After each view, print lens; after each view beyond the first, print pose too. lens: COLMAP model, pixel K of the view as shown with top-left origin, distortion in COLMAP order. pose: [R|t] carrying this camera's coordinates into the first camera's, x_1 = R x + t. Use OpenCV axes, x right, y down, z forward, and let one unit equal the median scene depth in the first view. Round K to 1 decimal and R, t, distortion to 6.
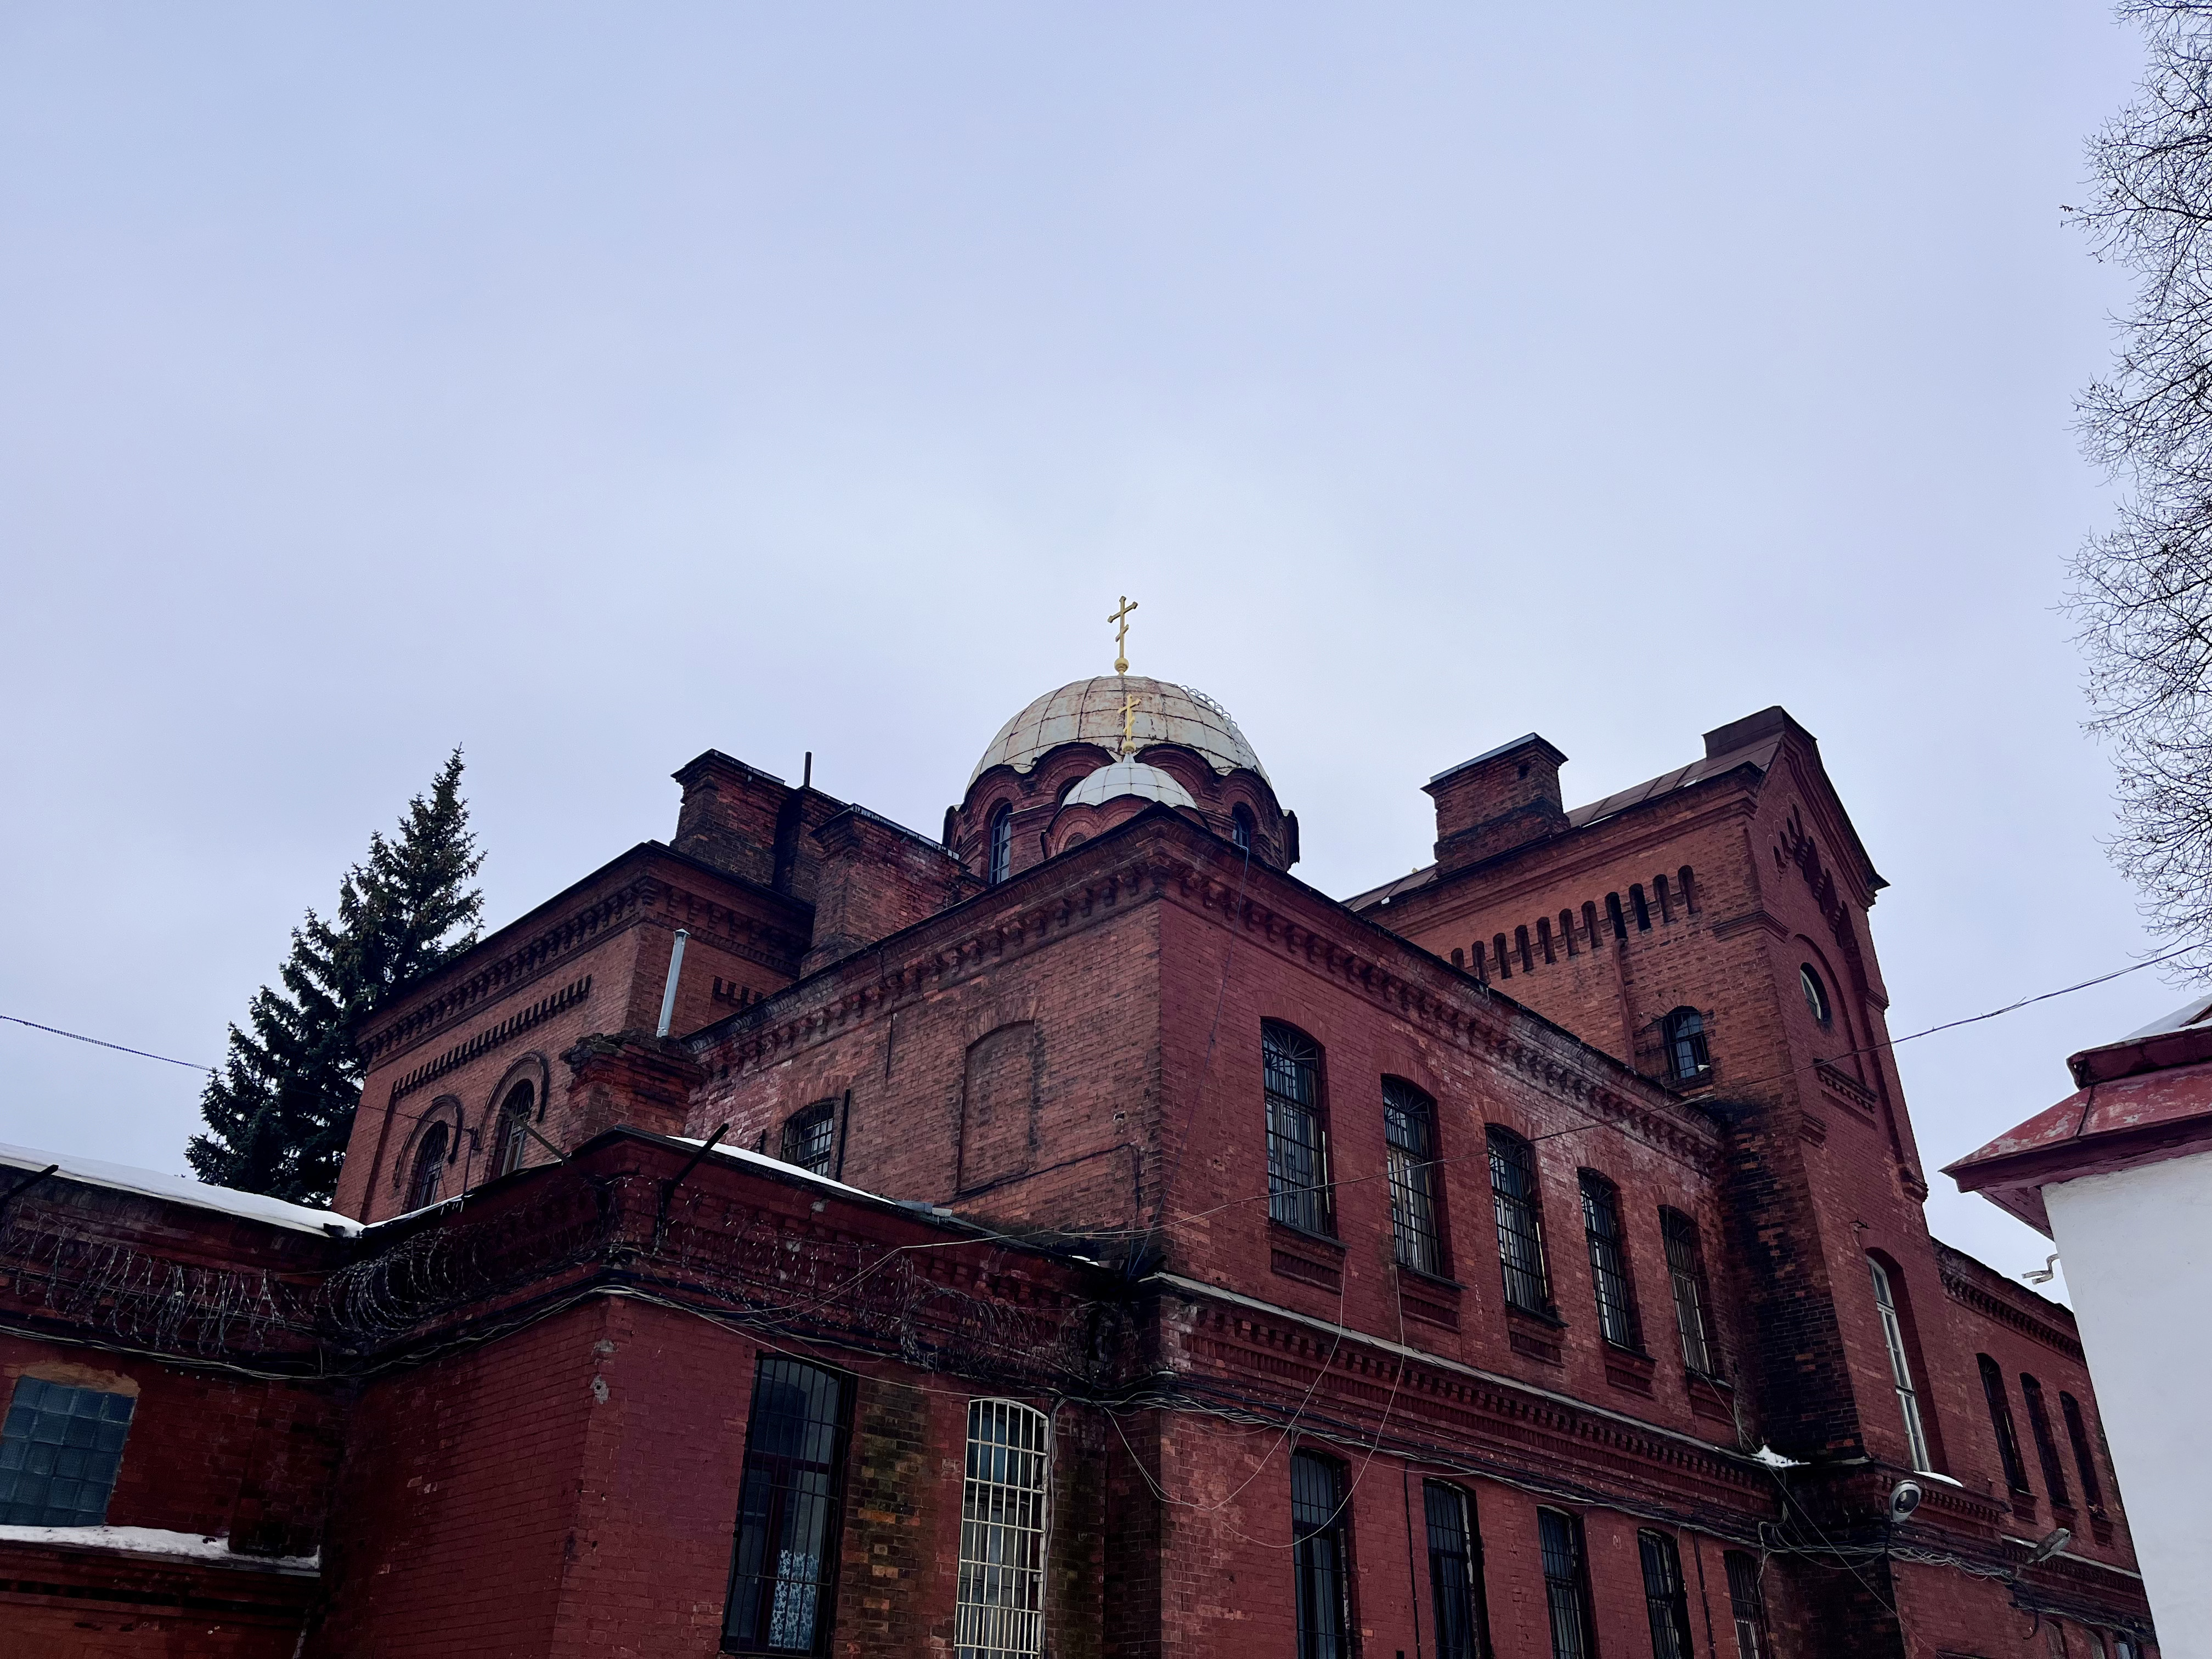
lens RADIAL K [[1693.9, 0, 1115.5], [0, 1693.9, 830.9], [0, 0, 1]] dist [0.073459, -0.097777]
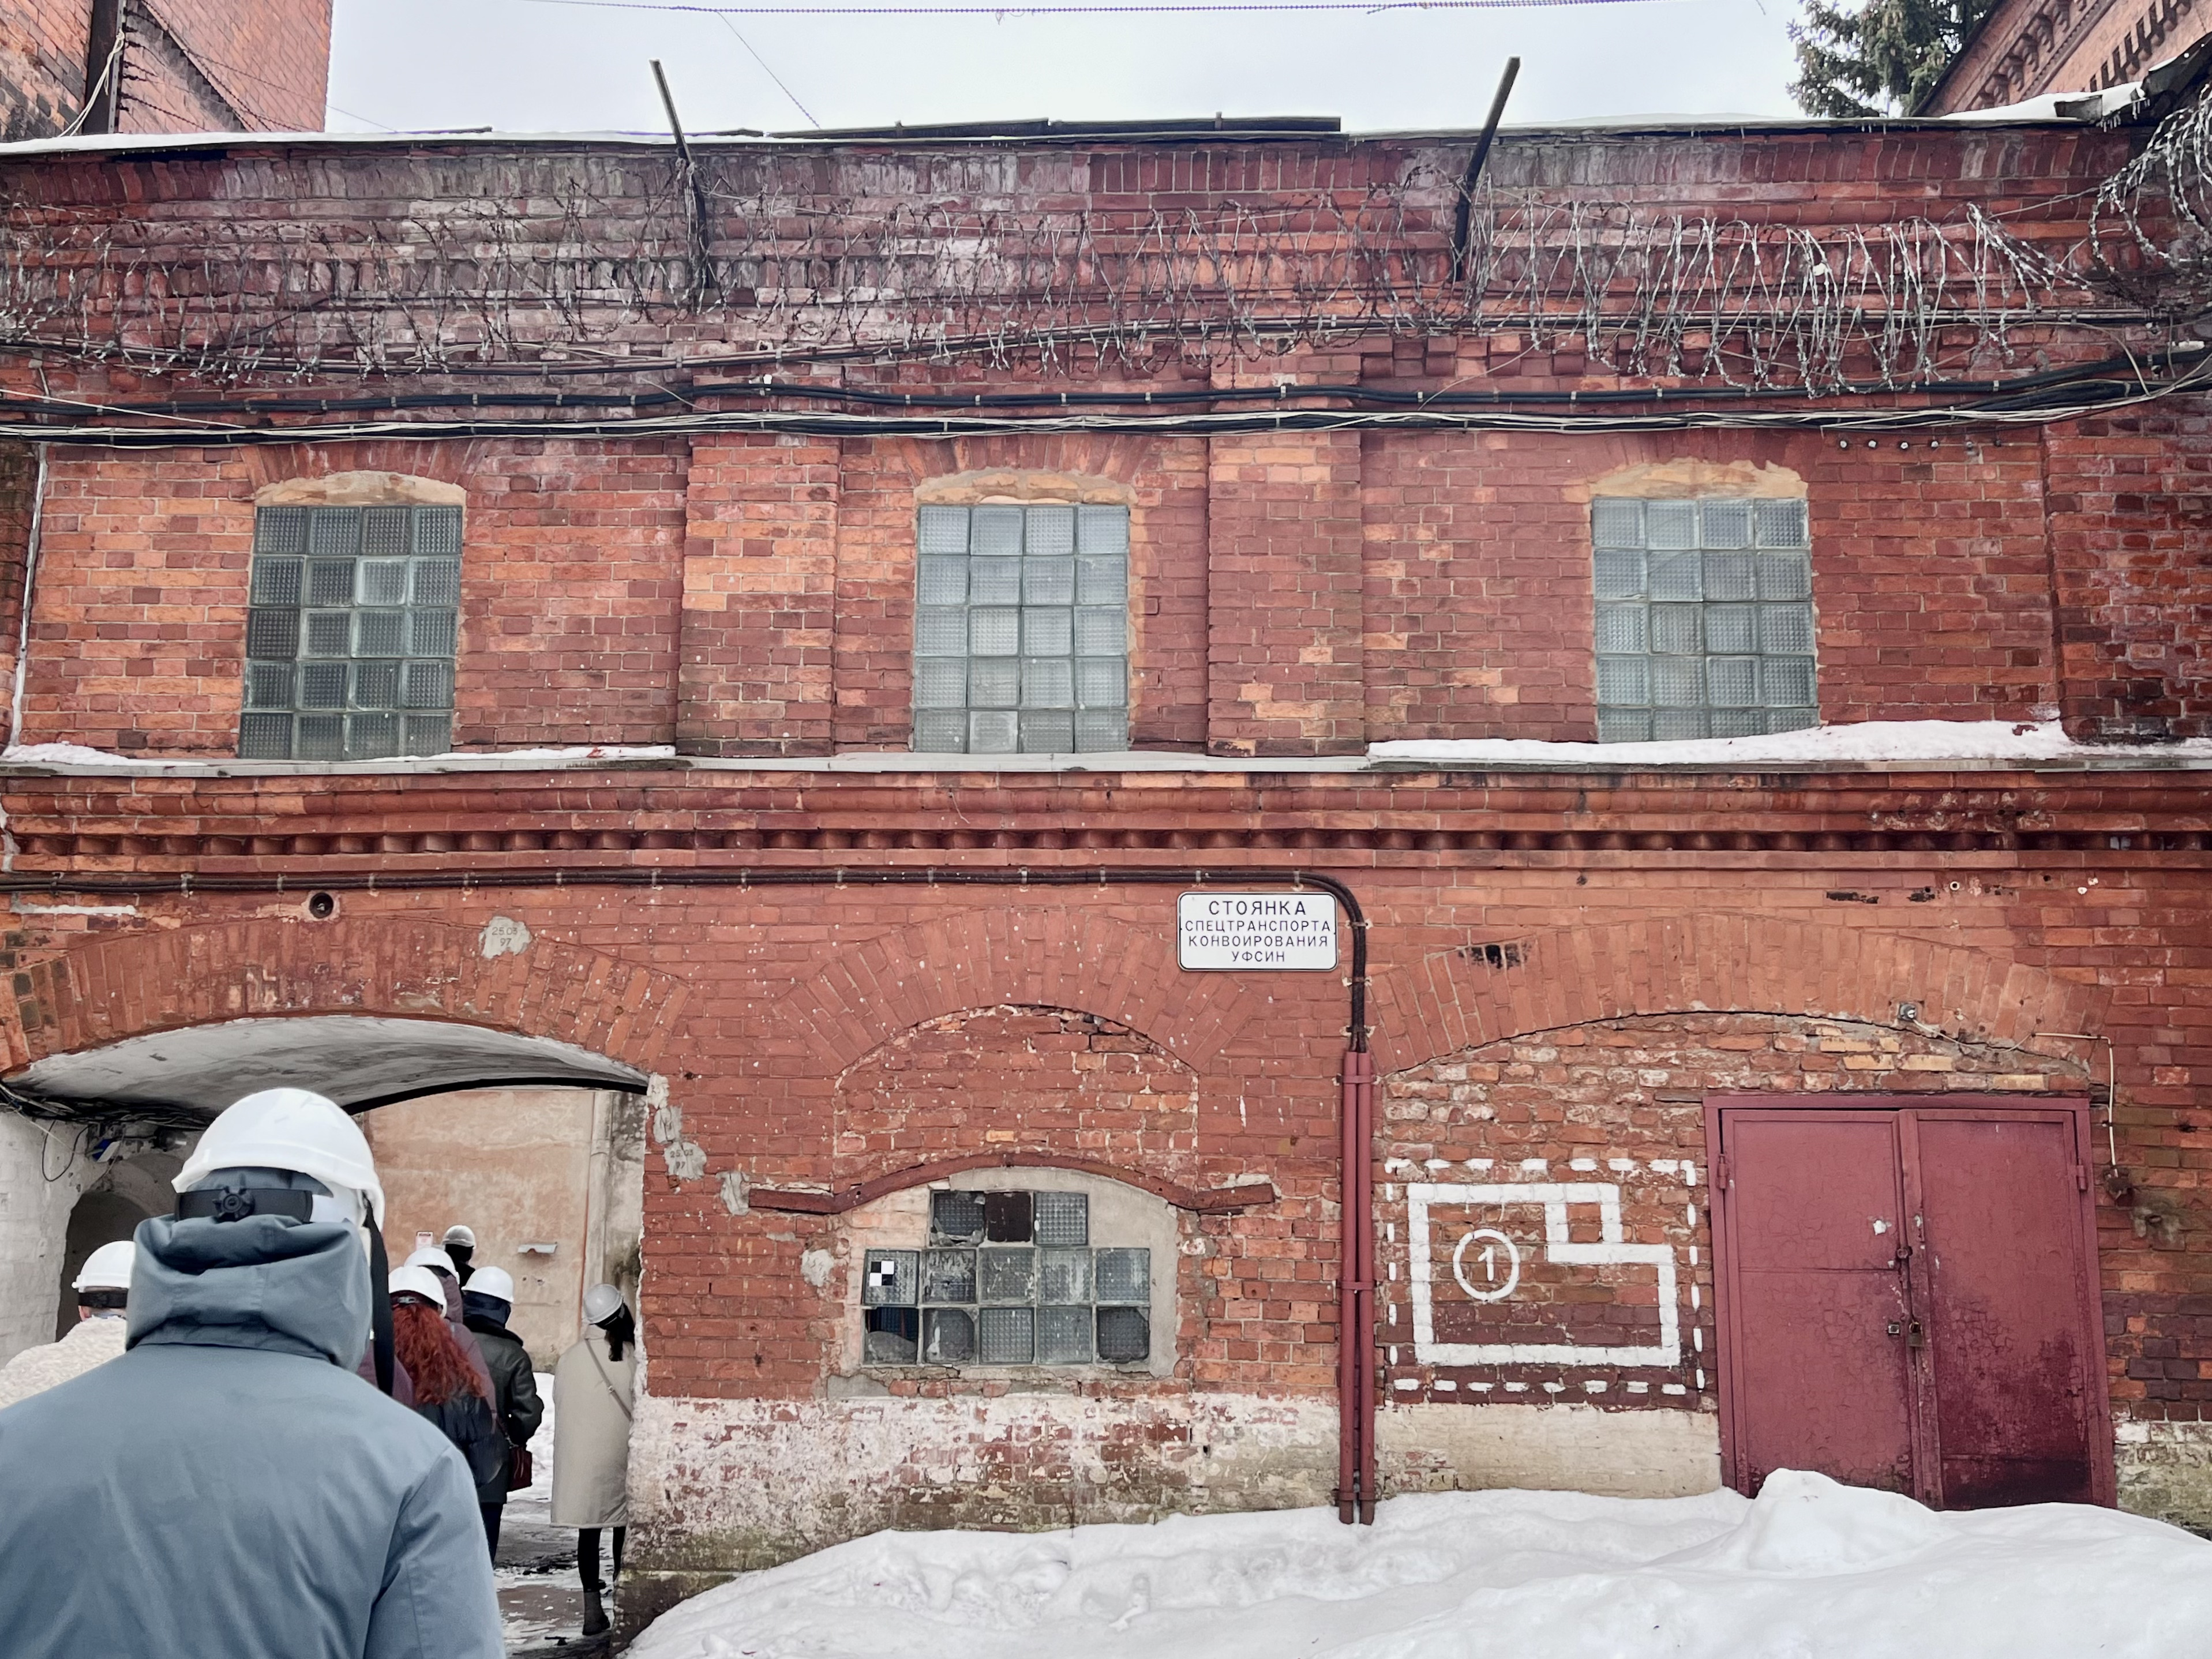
lens RADIAL K [[2105.8, 0, 1034.2], [0, 2105.8, 830.1], [0, 0, 1]] dist [0.080550, -0.170690]
pose [[0.658301, -0.140241, -0.739576, -0.194168], [0.372841, 0.914257, 0.158504, 0.173263], [0.653934, -0.380088, 0.654144, 0.286733]]
